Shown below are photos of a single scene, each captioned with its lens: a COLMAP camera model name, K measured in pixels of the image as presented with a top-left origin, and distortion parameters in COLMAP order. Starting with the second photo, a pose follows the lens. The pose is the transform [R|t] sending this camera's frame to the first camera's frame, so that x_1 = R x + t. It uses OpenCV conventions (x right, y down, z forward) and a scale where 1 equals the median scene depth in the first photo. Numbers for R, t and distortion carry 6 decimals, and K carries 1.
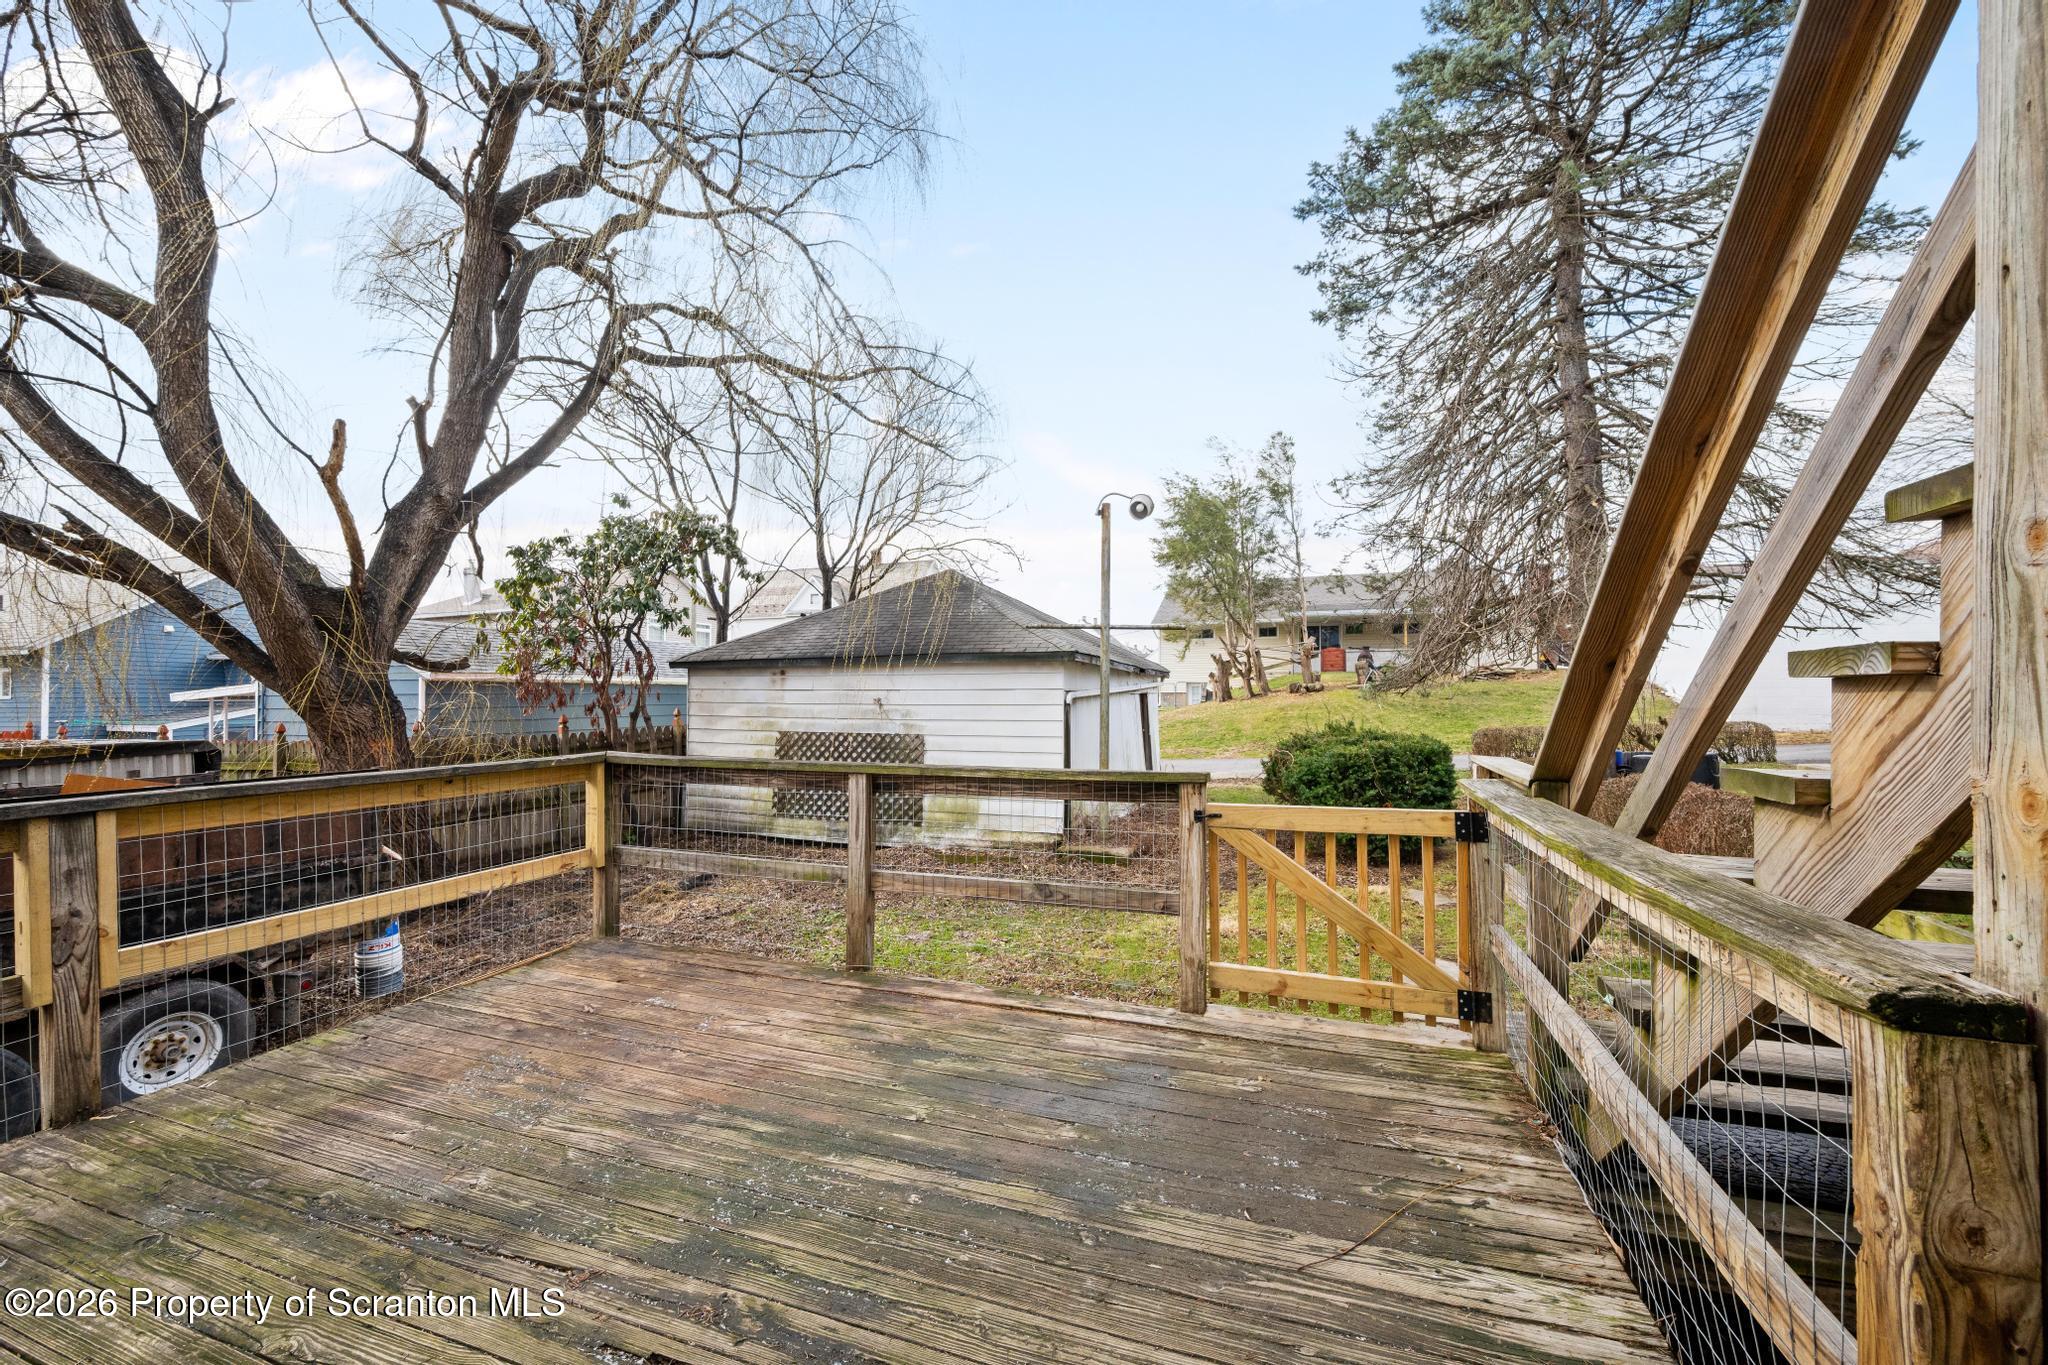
lens RADIAL K [[795.4, 0, 1029.8], [0, 795.4, 692.8], [0, 0, 1]] dist [-0.002370, 0.000288]
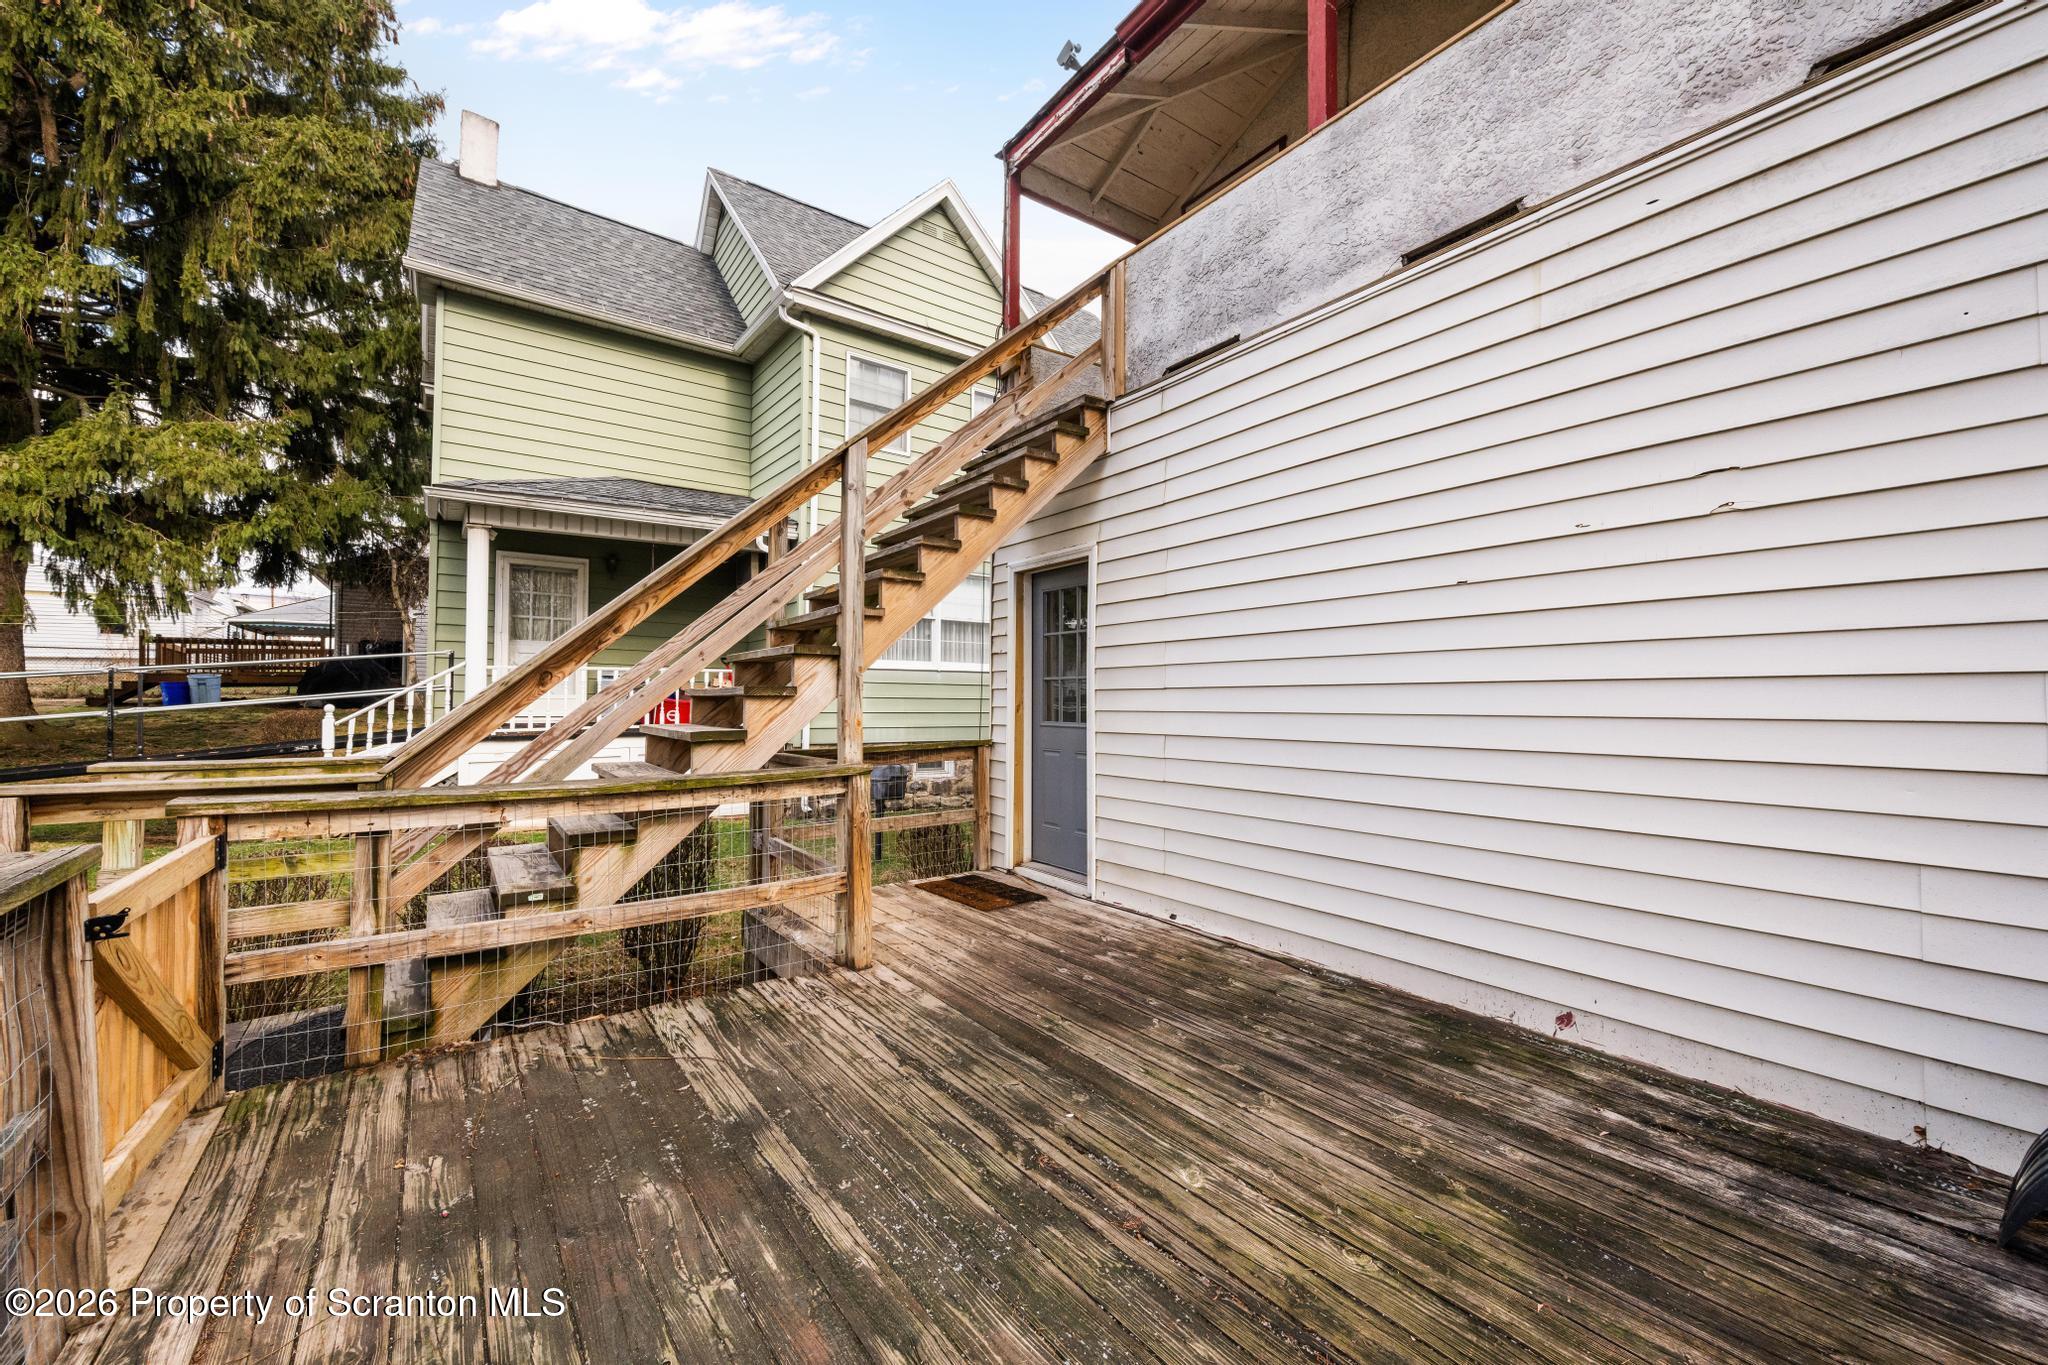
lens RADIAL K [[796.1, 0, 1024.4], [0, 796.1, 695.5], [0, 0, 1]] dist [-0.001639, 0.000159]
pose [[-0.818566, 0.004040, 0.574399, -0.643874], [-0.003196, 0.999928, -0.011588, 0.006847], [-0.574404, -0.011321, -0.818493, 1.185389]]
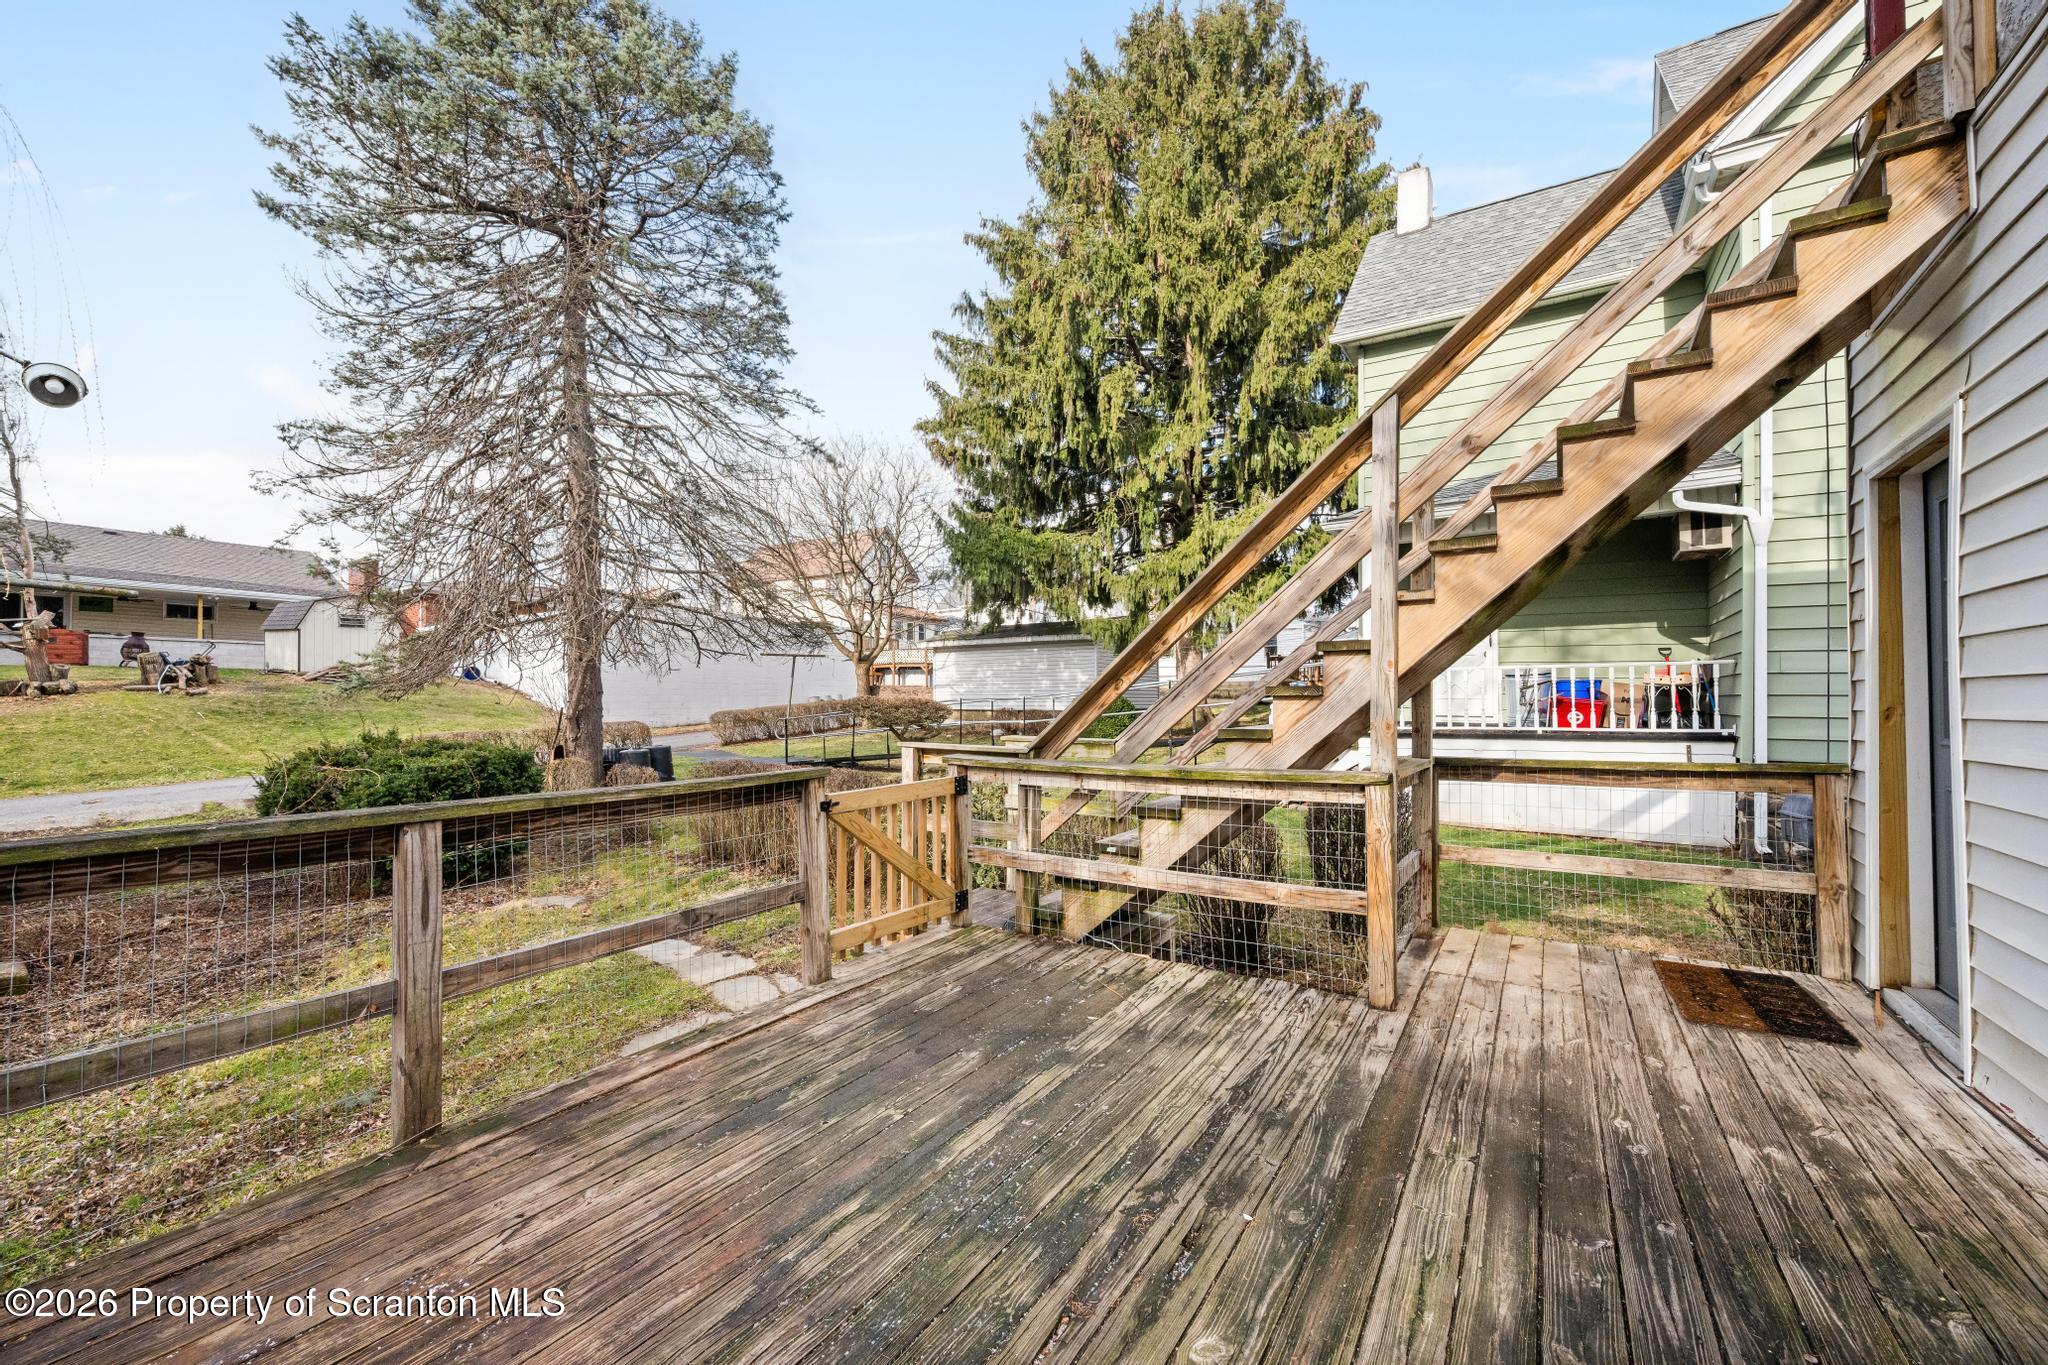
lens RADIAL K [[795.4, 0, 1024.5], [0, 795.4, 691.2], [0, 0, 1]] dist [-0.002370, 0.000288]
pose [[0.246571, 0.012202, 0.969048, -0.899418], [-0.004323, 0.999925, -0.011491, 0.003671], [-0.969115, -0.001356, 0.246605, 0.490362]]
